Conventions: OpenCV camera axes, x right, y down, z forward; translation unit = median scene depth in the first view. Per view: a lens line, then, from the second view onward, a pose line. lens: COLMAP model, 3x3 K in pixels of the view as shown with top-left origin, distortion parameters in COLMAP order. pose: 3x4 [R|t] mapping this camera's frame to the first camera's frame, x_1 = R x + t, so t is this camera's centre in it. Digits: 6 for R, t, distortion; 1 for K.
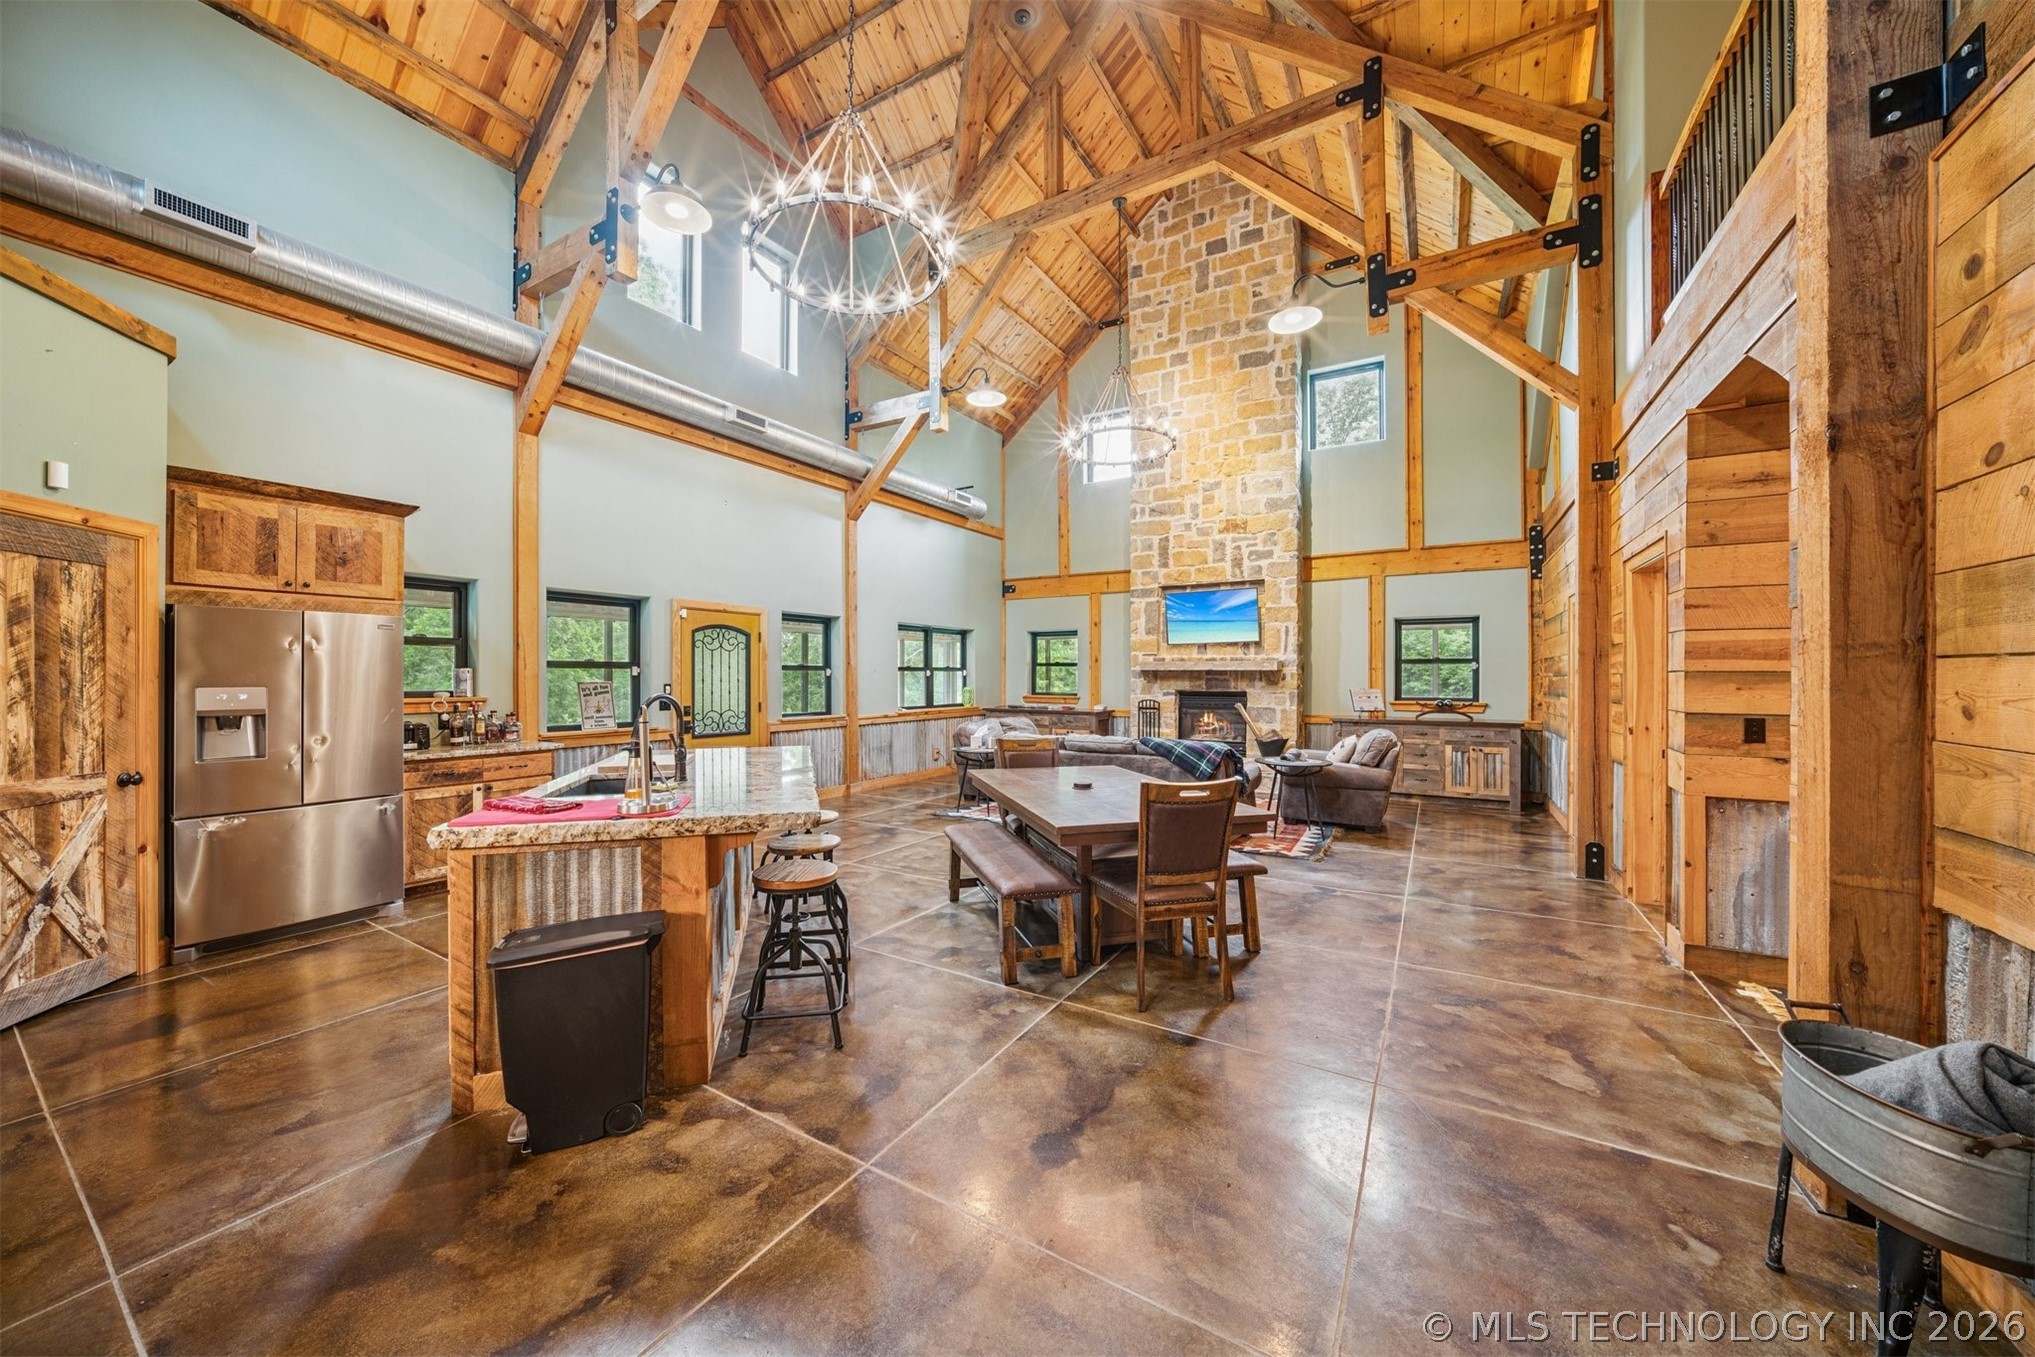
lens RADIAL K [[711.1, 0, 1003.4], [0, 711.1, 674.4], [0, 0, 1]] dist [-0.028374, 0.007192]
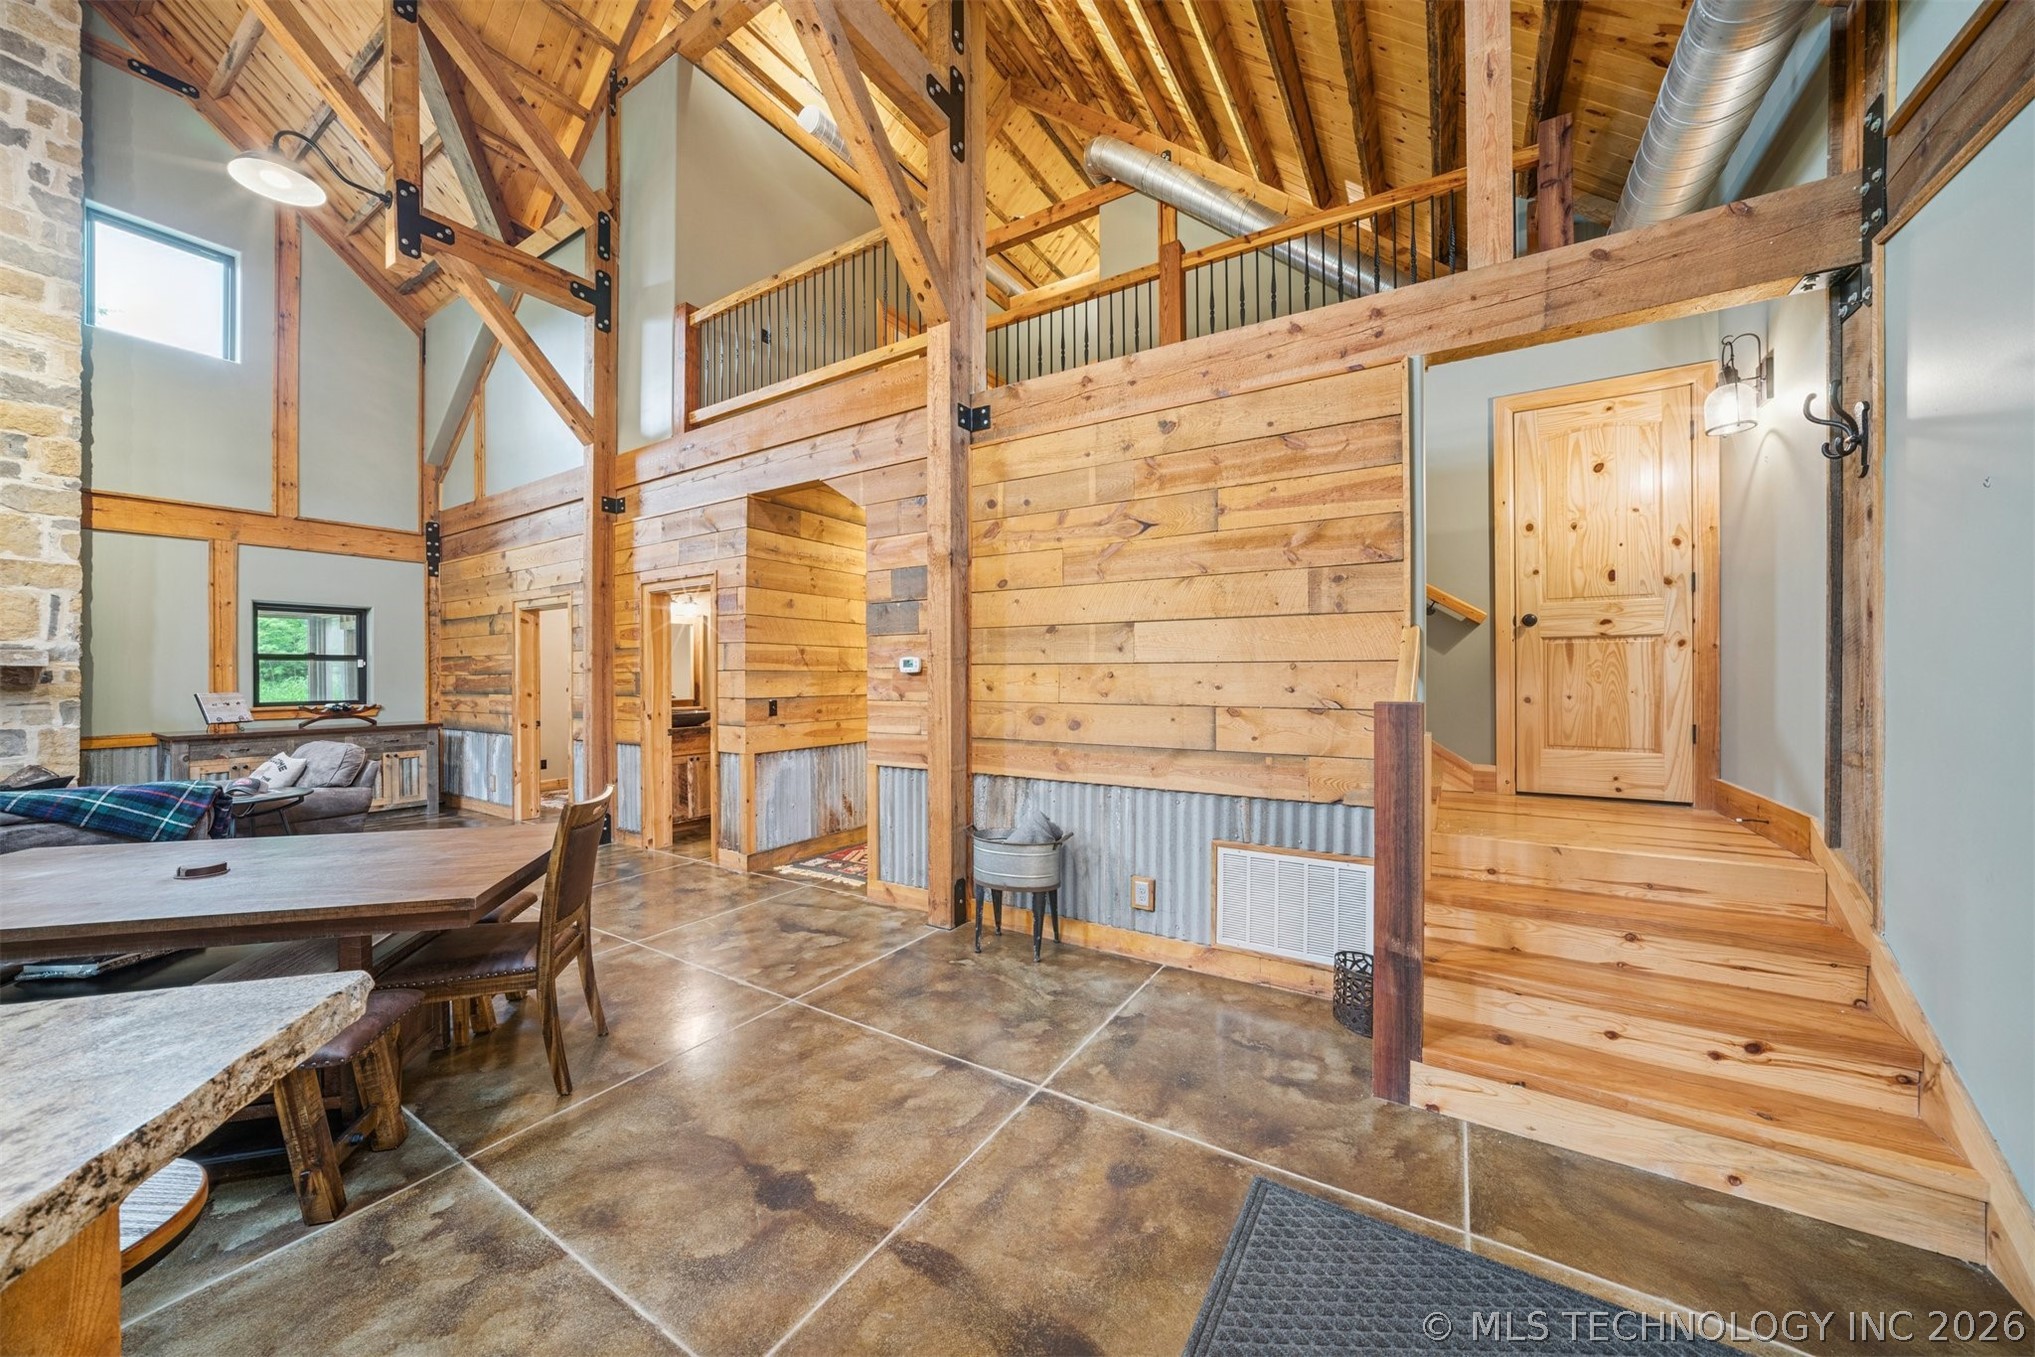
lens RADIAL K [[713.0, 0, 1008.0], [0, 713.0, 674.4], [0, 0, 1]] dist [-0.030193, 0.007056]
pose [[0.007241, -0.001428, 0.999973, -0.231343], [0.001018, 0.999998, 0.001420, 0.001103], [-0.999973, 0.001008, 0.007243, 0.194524]]
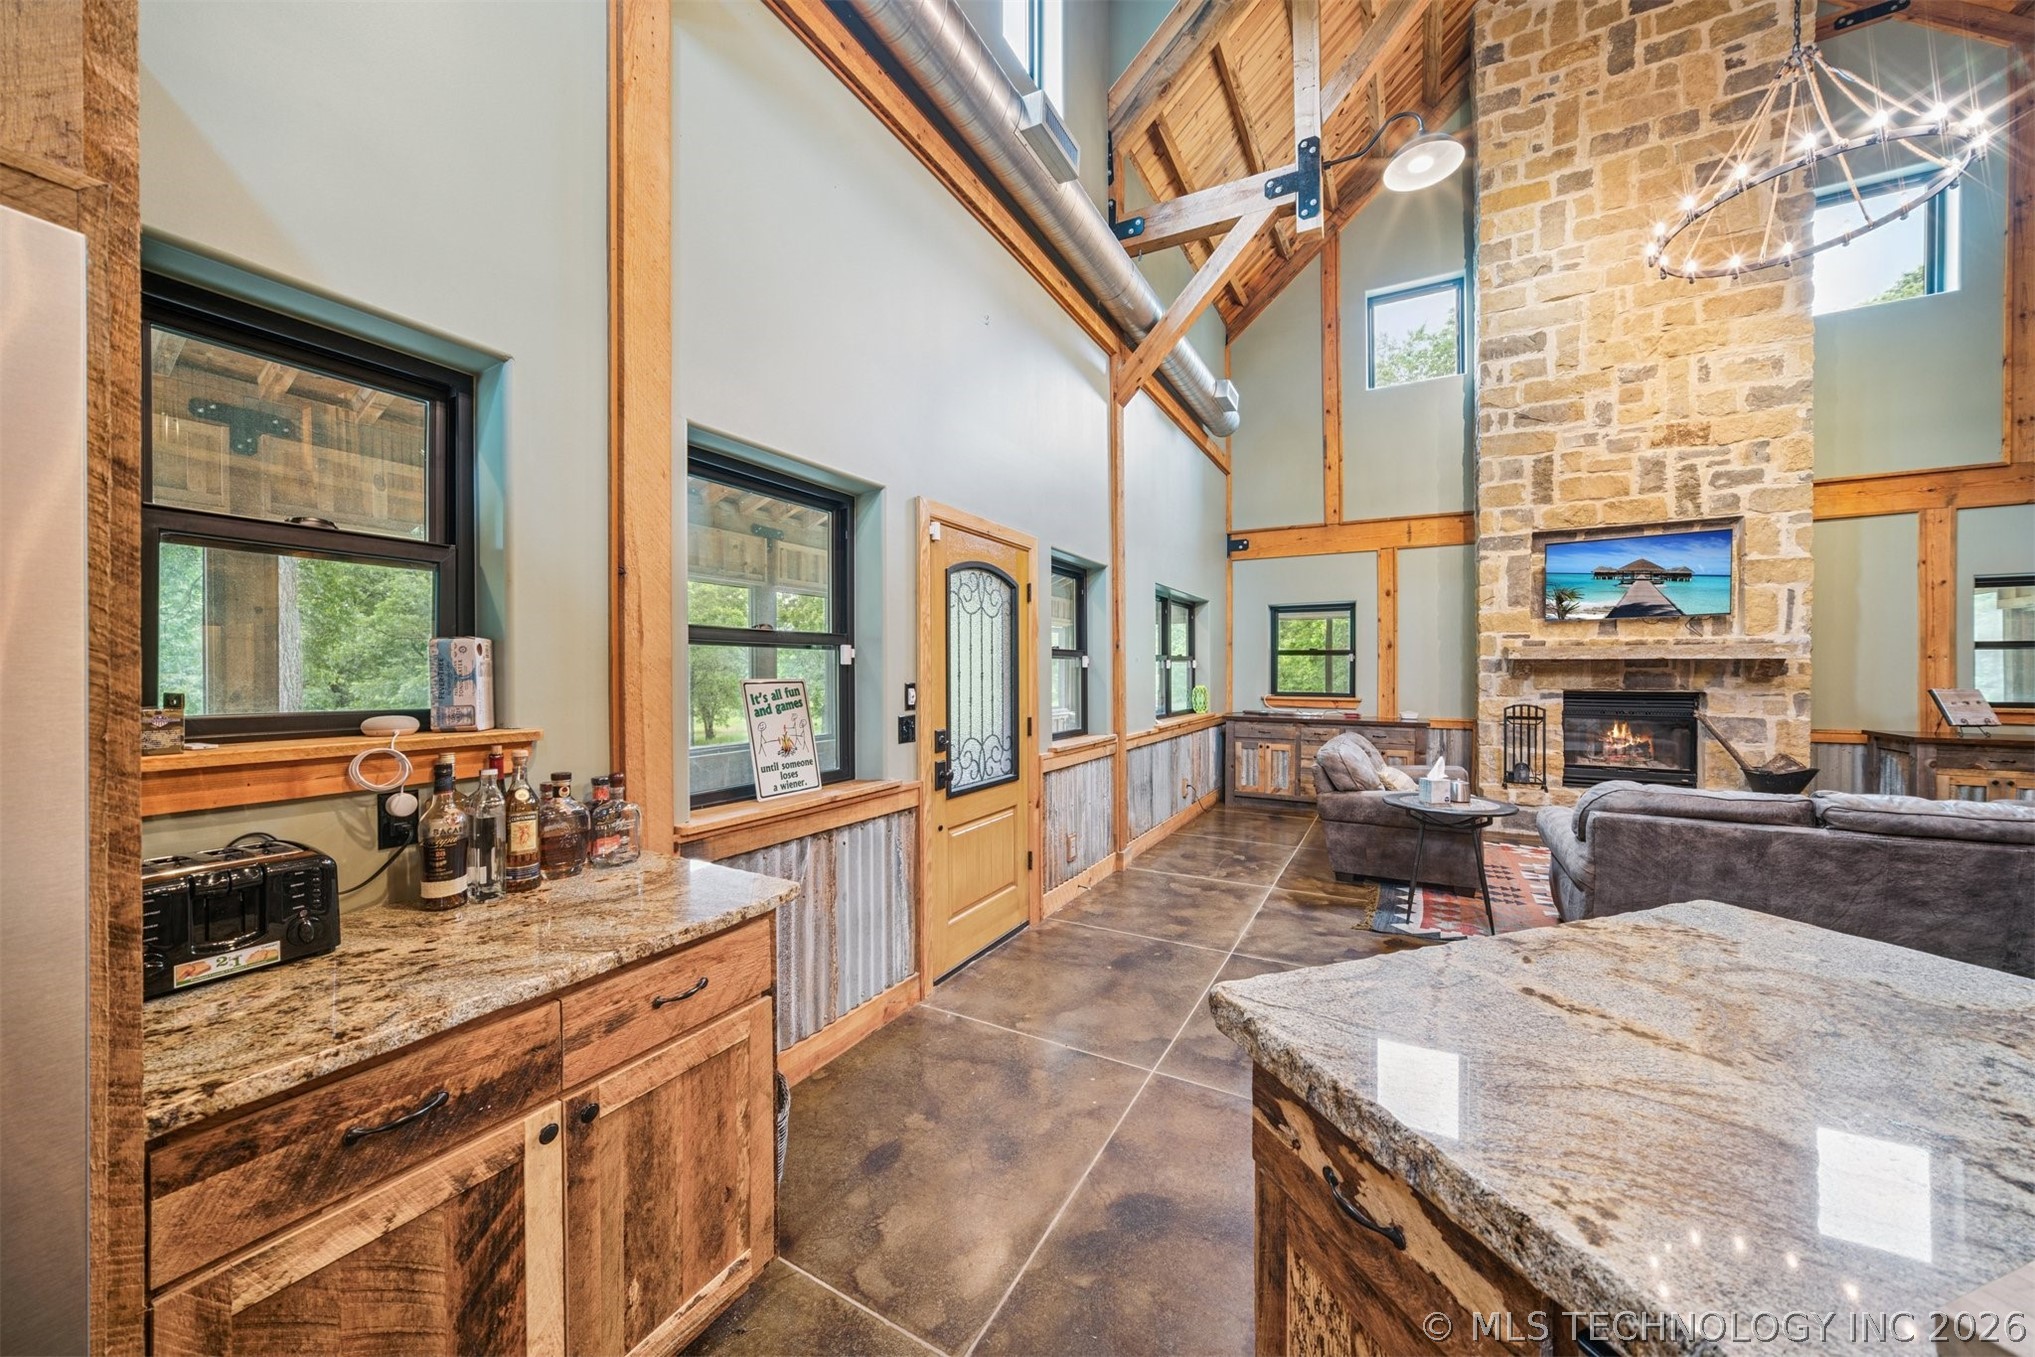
lens RADIAL K [[709.5, 0, 1003.3], [0, 709.5, 670.7], [0, 0, 1]] dist [-0.026183, 0.006996]
pose [[0.999584, 0.000023, 0.028854, -0.376283], [-0.000091, 0.999997, 0.002351, 0.003602], [-0.028854, -0.002353, 0.999581, 0.475682]]
